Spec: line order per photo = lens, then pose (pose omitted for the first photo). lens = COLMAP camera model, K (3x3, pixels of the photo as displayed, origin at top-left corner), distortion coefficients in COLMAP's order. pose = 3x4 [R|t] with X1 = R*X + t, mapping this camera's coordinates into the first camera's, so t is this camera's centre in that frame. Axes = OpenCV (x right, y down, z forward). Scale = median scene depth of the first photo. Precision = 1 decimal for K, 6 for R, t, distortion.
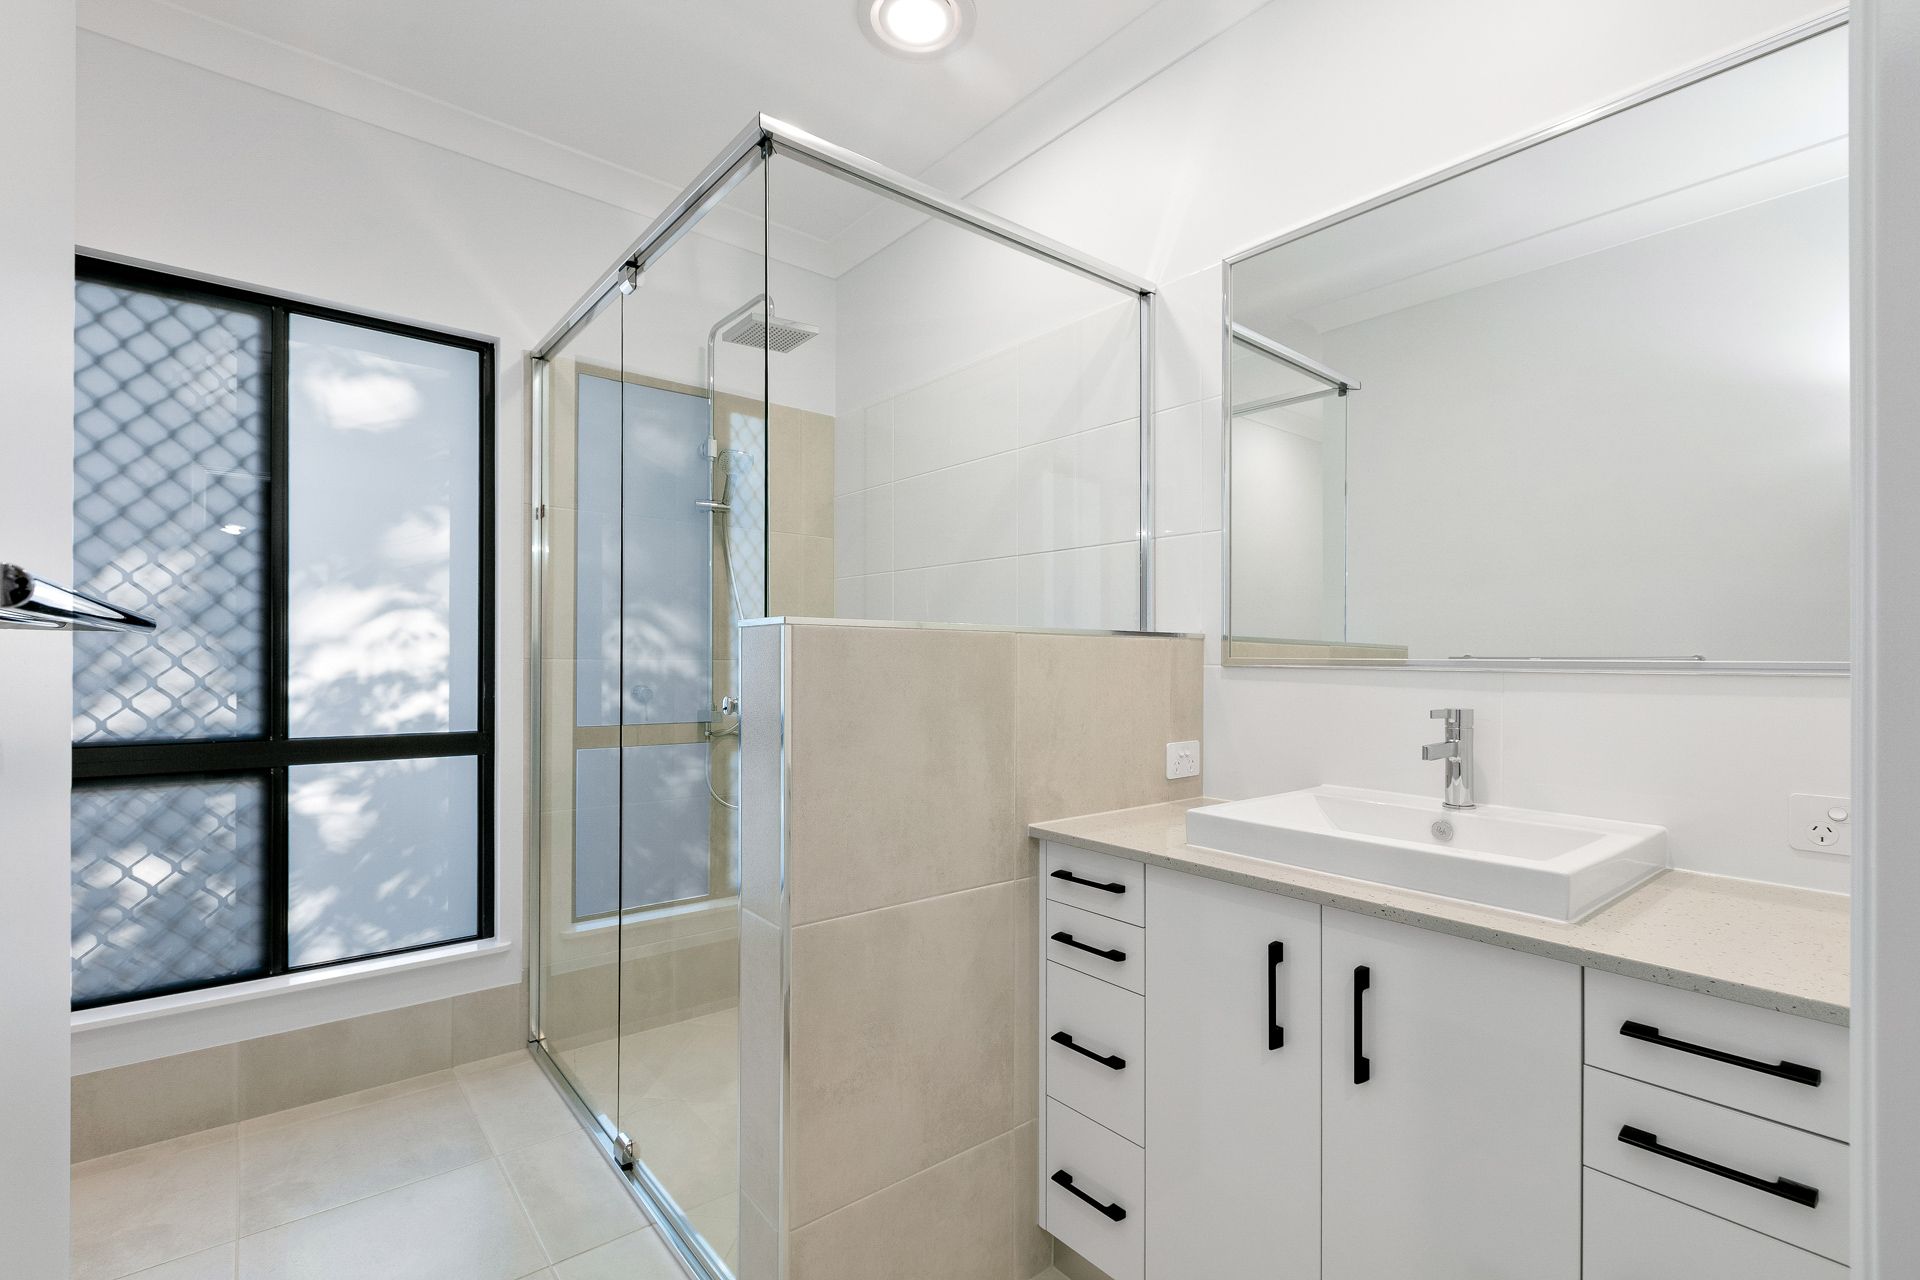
lens RADIAL K [[861.1, 0, 960.3], [0, 861.1, 655.1], [0, 0, 1]] dist [-0.000347, -0.000193]
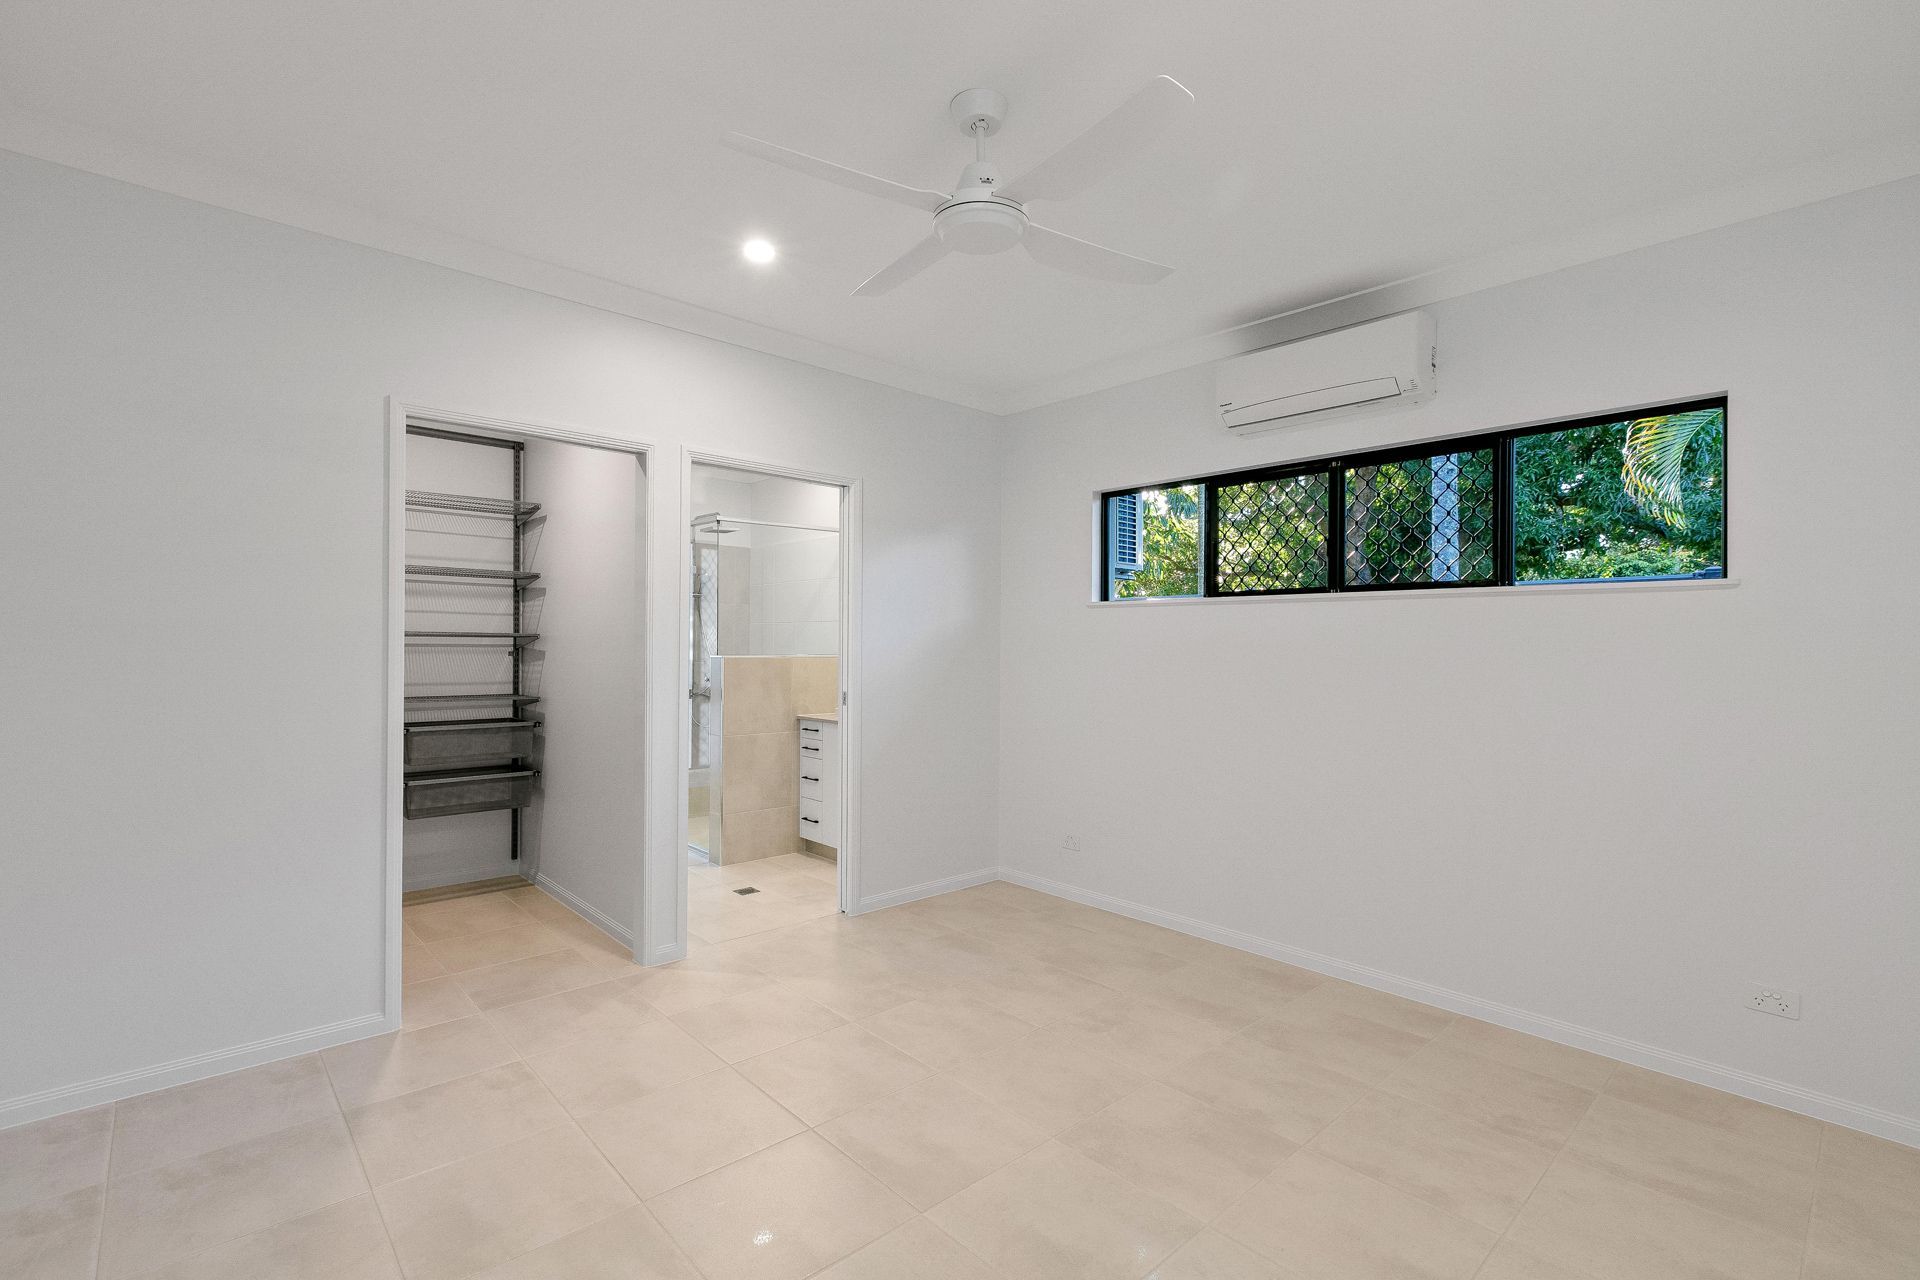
lens RADIAL K [[878.7, 0, 956.1], [0, 878.7, 636.6], [0, 0, 1]] dist [-0.008522, -0.000471]
pose [[0.999203, -0.000390, 0.039921, 0.475603], [0.000417, 1.000000, -0.000665, -0.089636], [-0.039921, 0.000681, 0.999203, -2.060751]]
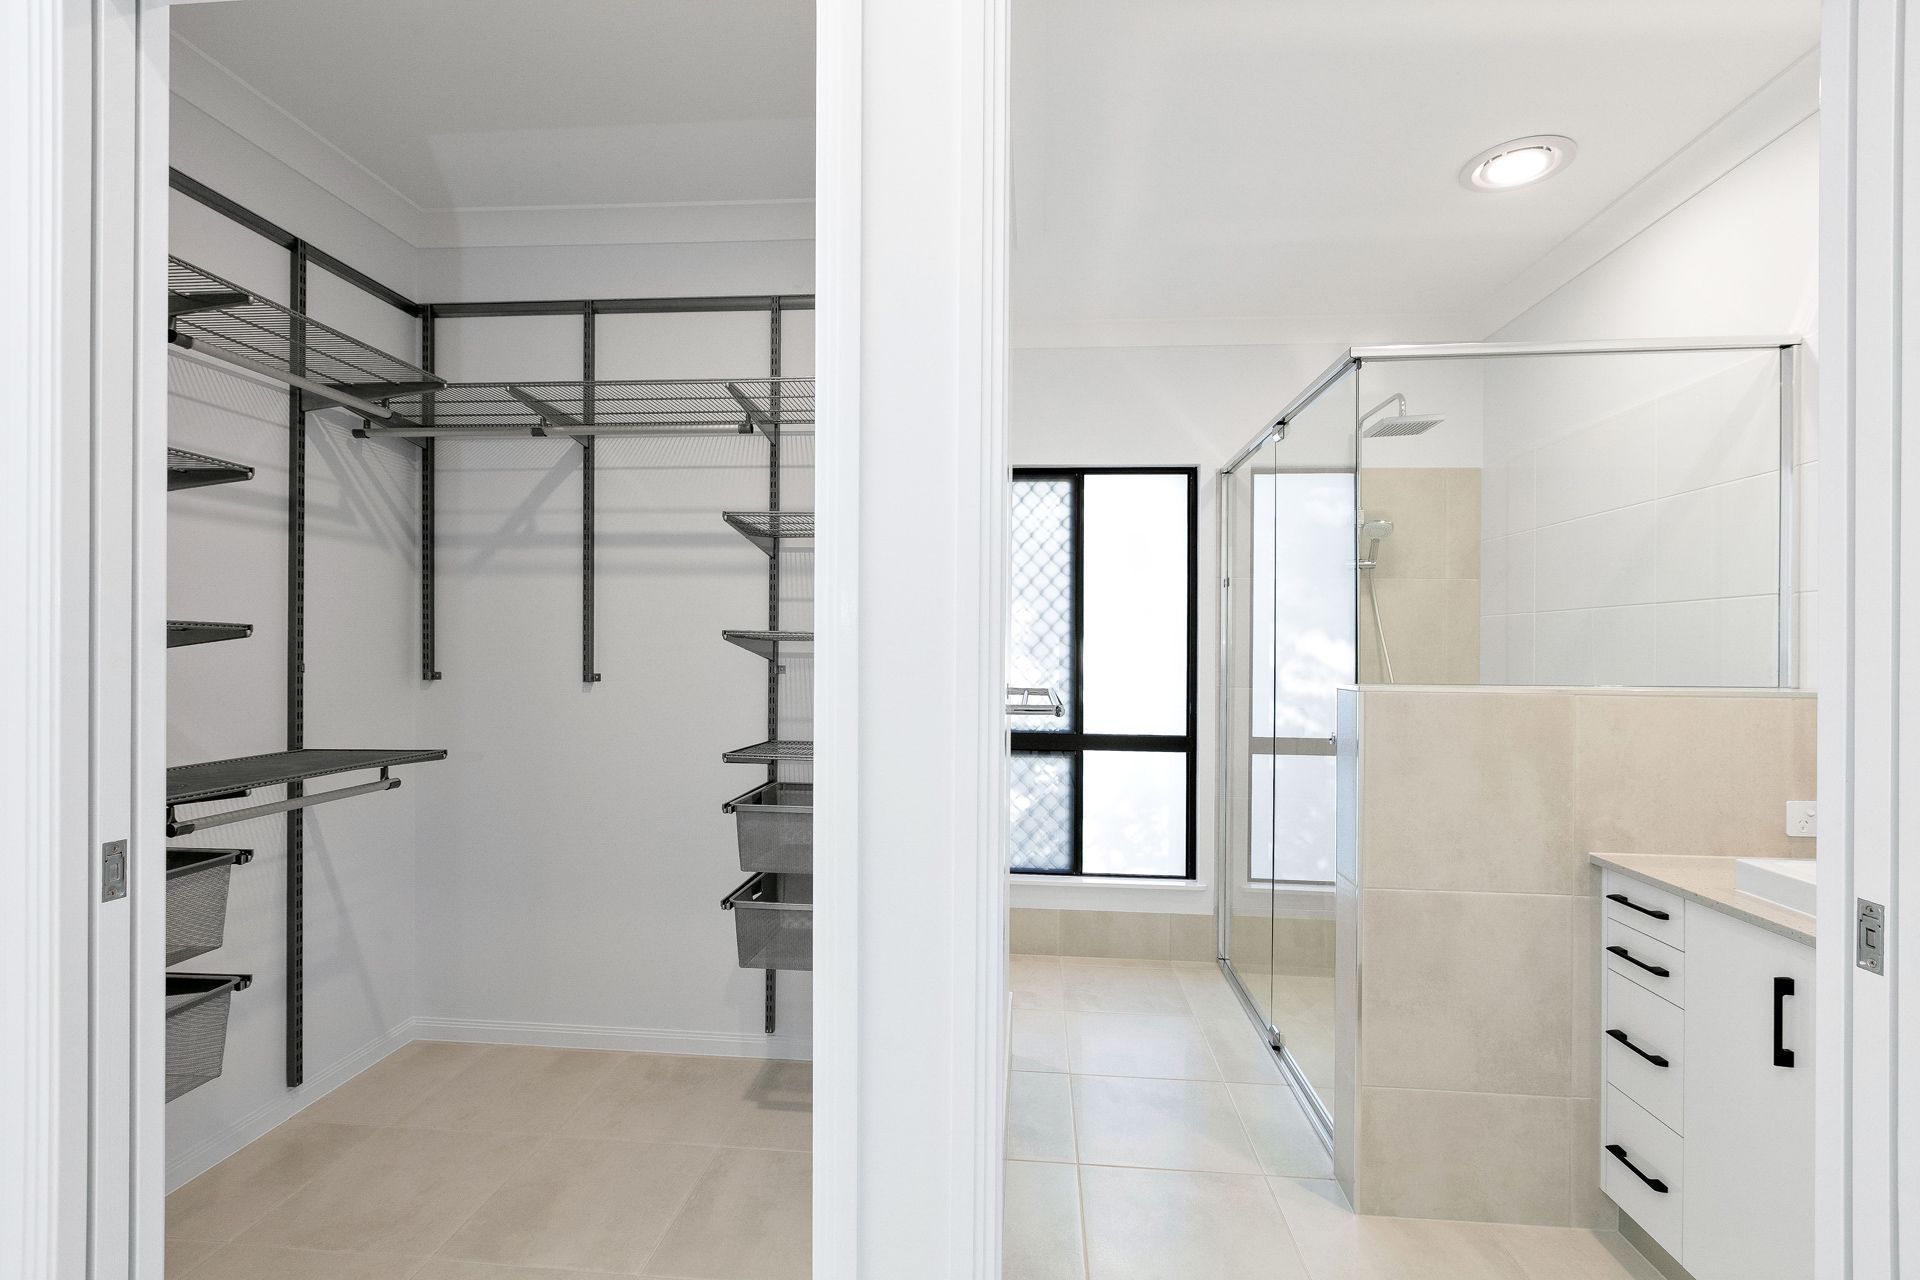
lens RADIAL K [[878.7, 0, 956.1], [0, 878.7, 636.6], [0, 0, 1]] dist [-0.008522, -0.000471]
pose [[0.713796, -0.006553, -0.700323, 0.259583], [-0.005199, 0.999879, -0.014654, -0.071746], [0.700334, 0.014101, 0.713676, -0.429334]]
